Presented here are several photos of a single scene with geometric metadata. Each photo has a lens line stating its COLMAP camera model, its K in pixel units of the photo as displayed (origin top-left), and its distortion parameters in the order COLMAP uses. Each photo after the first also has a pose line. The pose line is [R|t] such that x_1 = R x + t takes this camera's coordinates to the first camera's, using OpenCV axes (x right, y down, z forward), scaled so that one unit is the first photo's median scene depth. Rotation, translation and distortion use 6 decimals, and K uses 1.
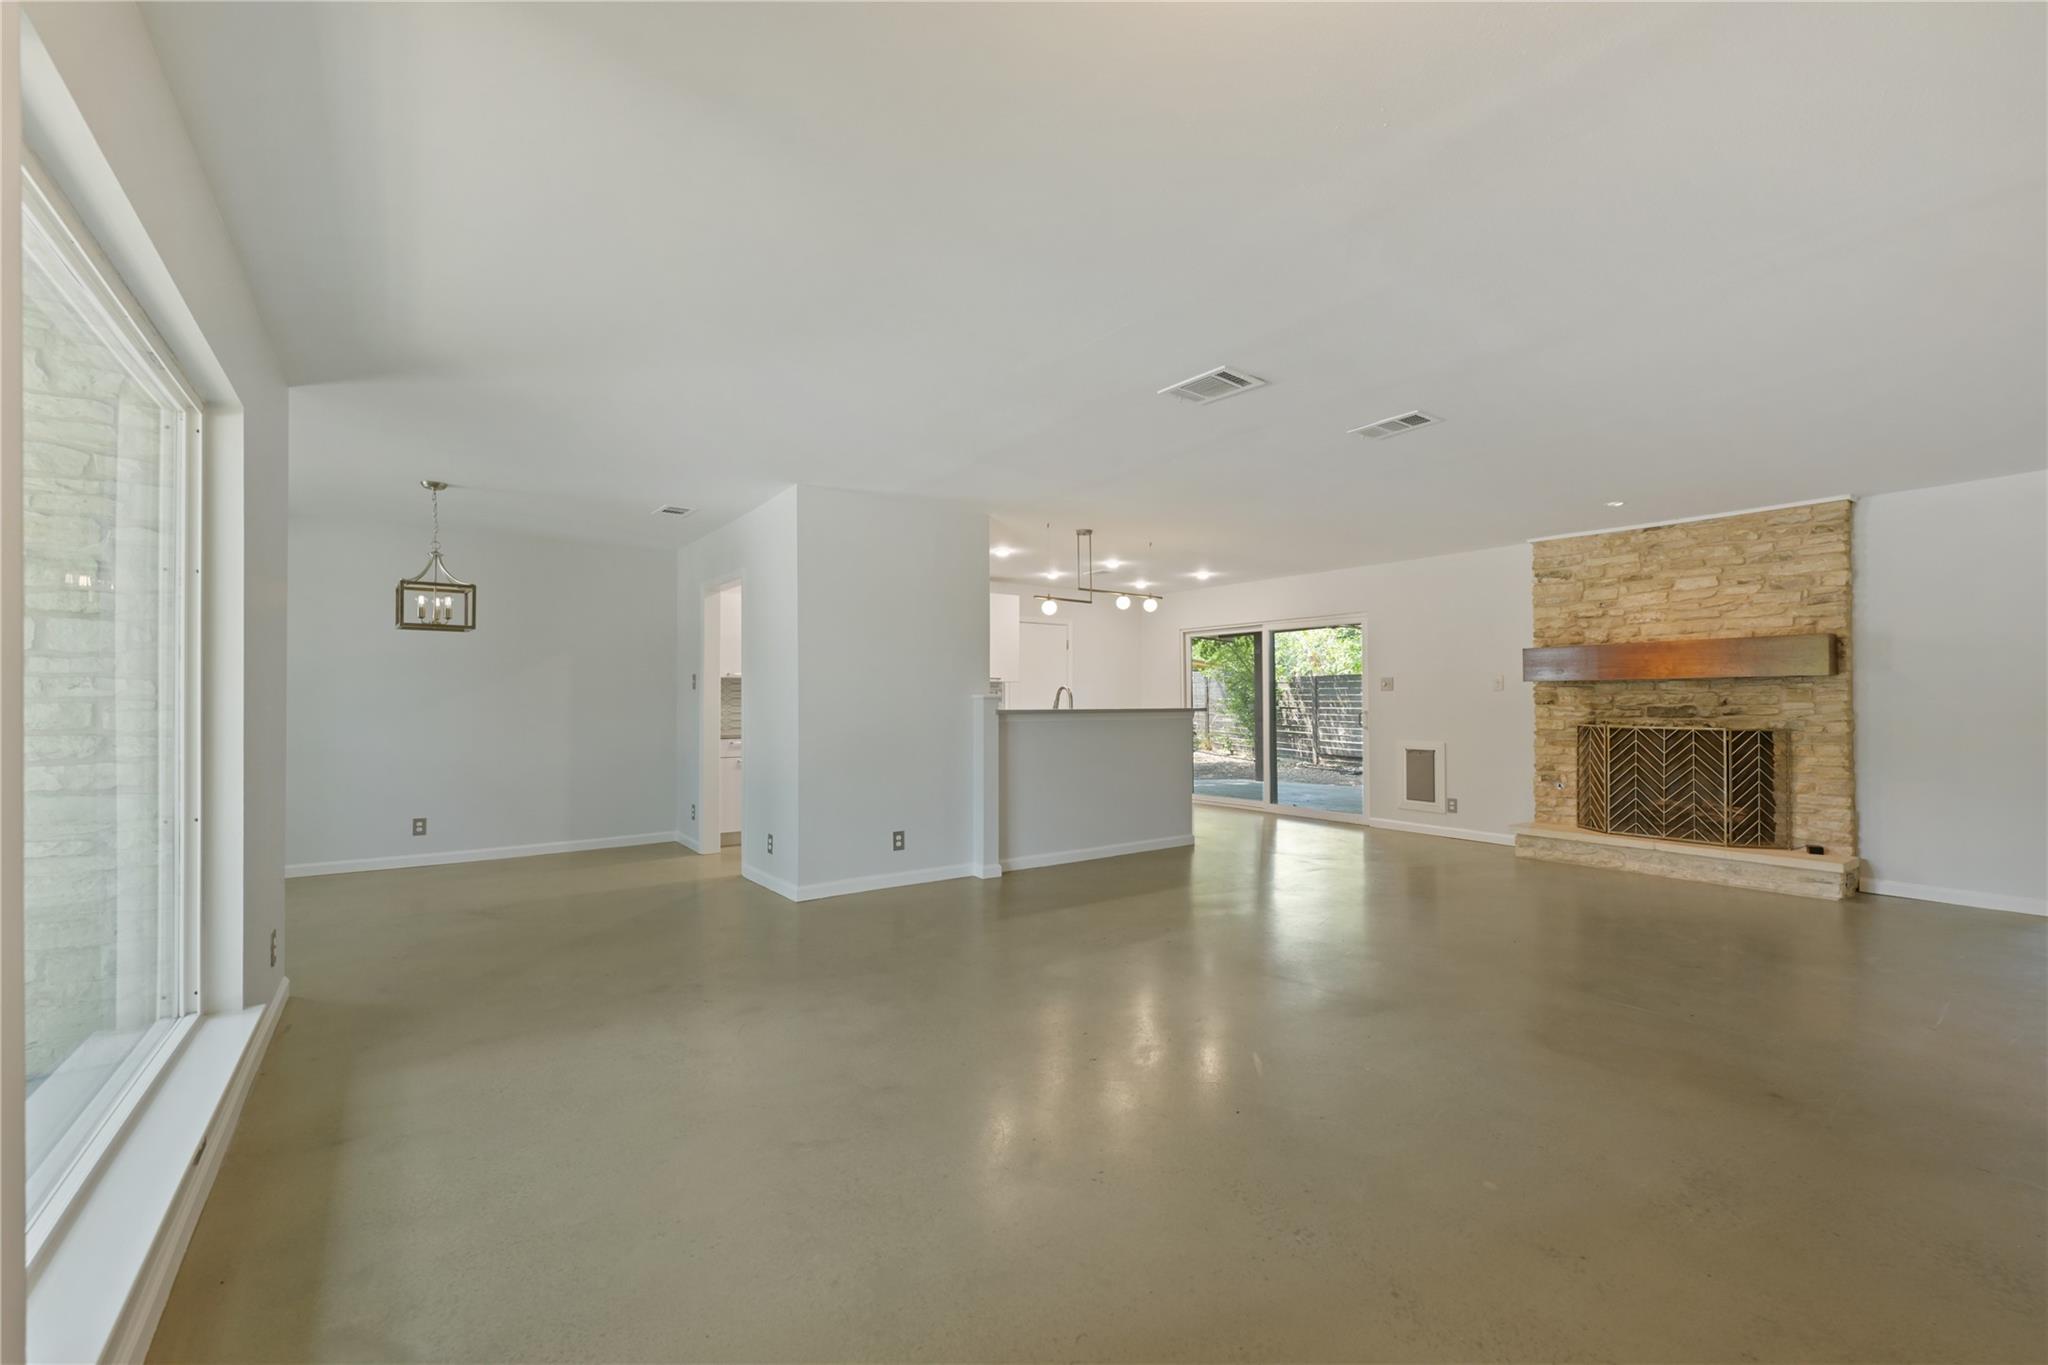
lens RADIAL K [[852.3, 0, 1035.0], [0, 852.3, 695.8], [0, 0, 1]] dist [0.001824, 0.000148]
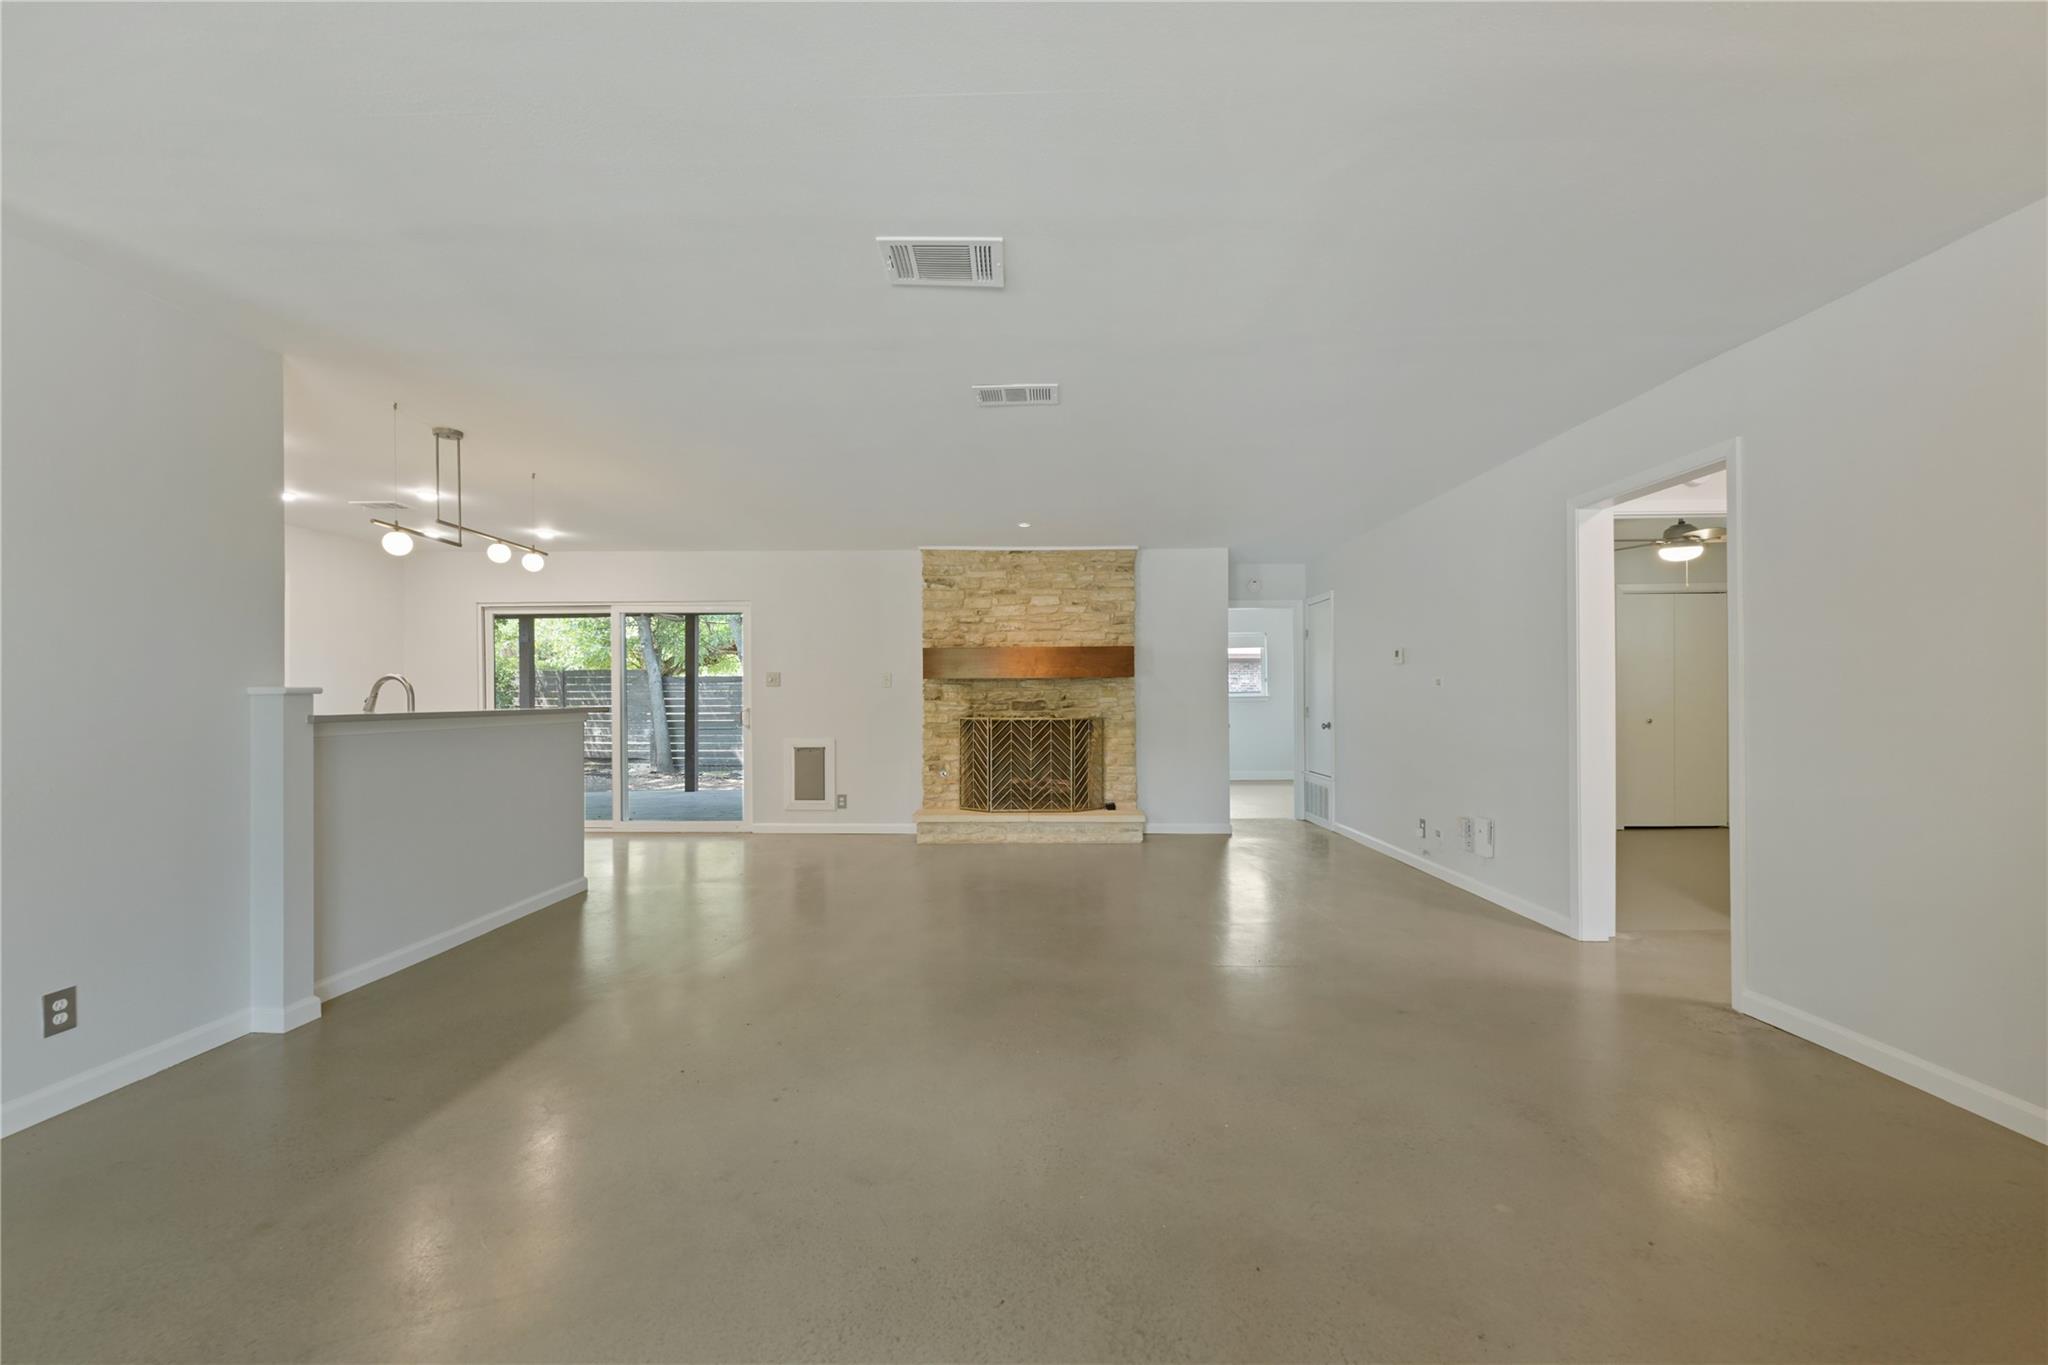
lens RADIAL K [[815.2, 0, 1024.3], [0, 815.2, 696.0], [0, 0, 1]] dist [0.002642, 0.000765]
pose [[0.607213, -0.001192, 0.794538, -0.172615], [-0.001590, 0.999995, 0.002715, 0.002155], [-0.794537, -0.002912, 0.607209, 0.298969]]
